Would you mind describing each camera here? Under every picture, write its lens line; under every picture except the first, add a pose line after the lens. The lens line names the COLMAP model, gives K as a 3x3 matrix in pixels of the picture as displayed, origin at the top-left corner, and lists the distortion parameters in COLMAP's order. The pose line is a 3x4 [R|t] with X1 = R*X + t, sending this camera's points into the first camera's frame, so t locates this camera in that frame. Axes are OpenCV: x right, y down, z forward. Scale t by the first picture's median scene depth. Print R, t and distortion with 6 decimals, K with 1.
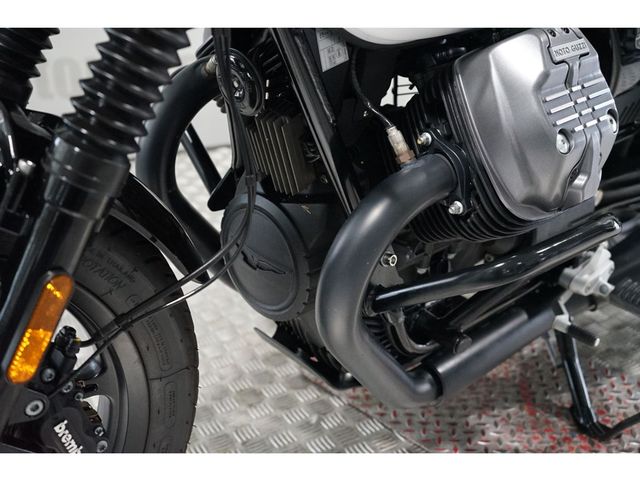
lens RADIAL K [[825.3, 0, 322.5], [0, 825.3, 241.6], [0, 0, 1]] dist [0.006944, 0.000000]
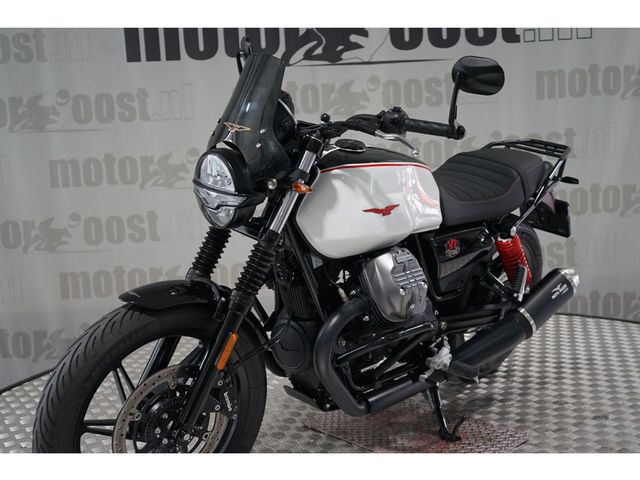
lens RADIAL K [[825.3, 0, 324.0], [0, 825.3, 239.0], [0, 0, 1]] dist [0.006944, 0.000000]
pose [[0.998964, -0.028993, 0.035077, -0.054345], [0.036847, 0.967661, -0.249547, 0.357748], [-0.026707, 0.250581, 0.967727, -1.564034]]
